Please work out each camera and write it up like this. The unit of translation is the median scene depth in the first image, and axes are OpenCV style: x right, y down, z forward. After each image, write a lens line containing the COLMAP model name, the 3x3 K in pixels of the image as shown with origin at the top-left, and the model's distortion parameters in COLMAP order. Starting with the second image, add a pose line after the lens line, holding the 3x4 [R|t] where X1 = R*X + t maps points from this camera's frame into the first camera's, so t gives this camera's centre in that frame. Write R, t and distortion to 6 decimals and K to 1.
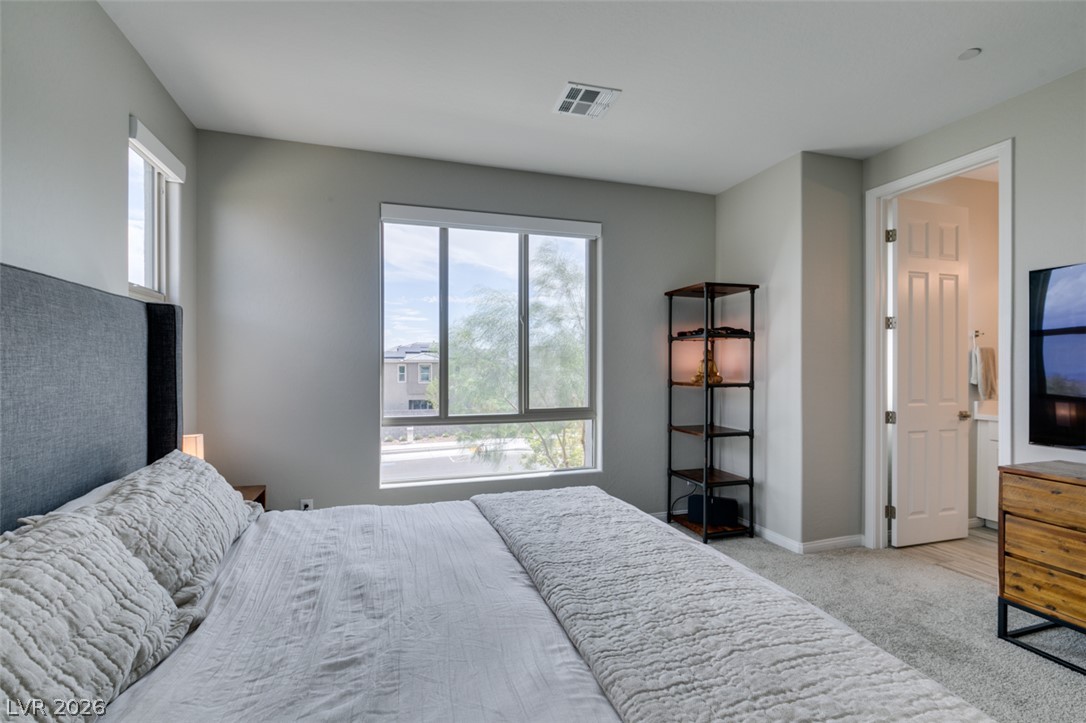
lens RADIAL K [[485.6, 0, 543.0], [0, 485.6, 361.5], [0, 0, 1]] dist [-0.001998, -0.000389]
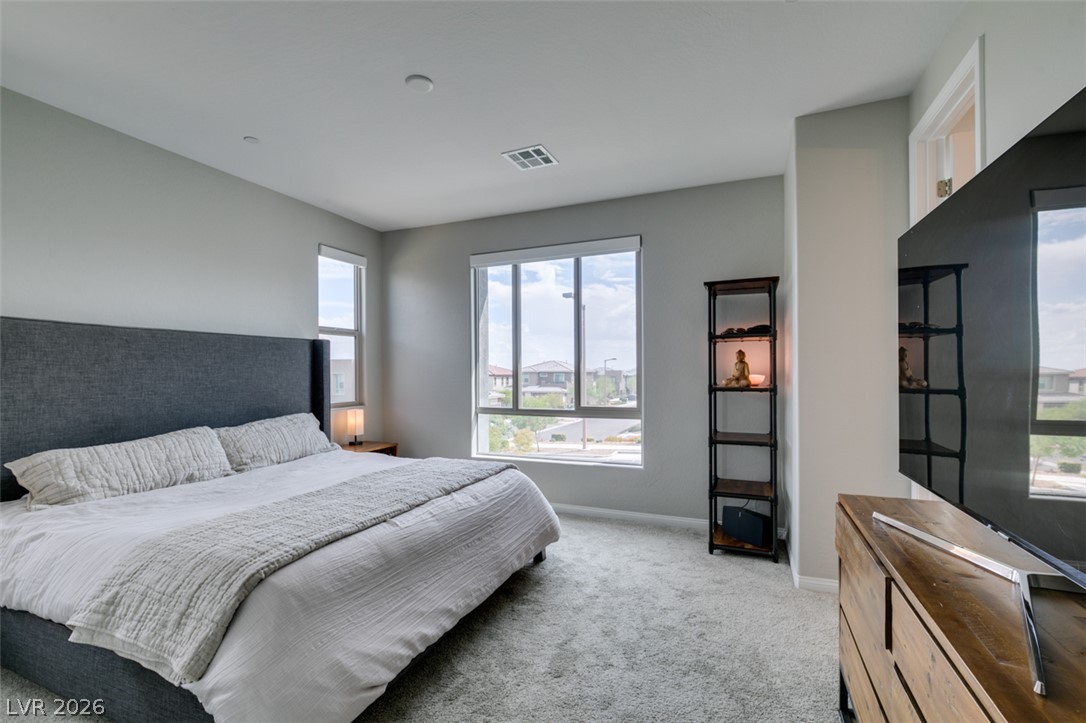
lens RADIAL K [[485.6, 0, 540.8], [0, 485.6, 367.2], [0, 0, 1]] dist [0.002292, -0.000446]
pose [[0.762595, -0.007636, -0.646831, 0.678784], [0.011157, 0.999937, 0.001349, -0.000179], [0.646780, -0.008245, 0.762632, 0.046751]]
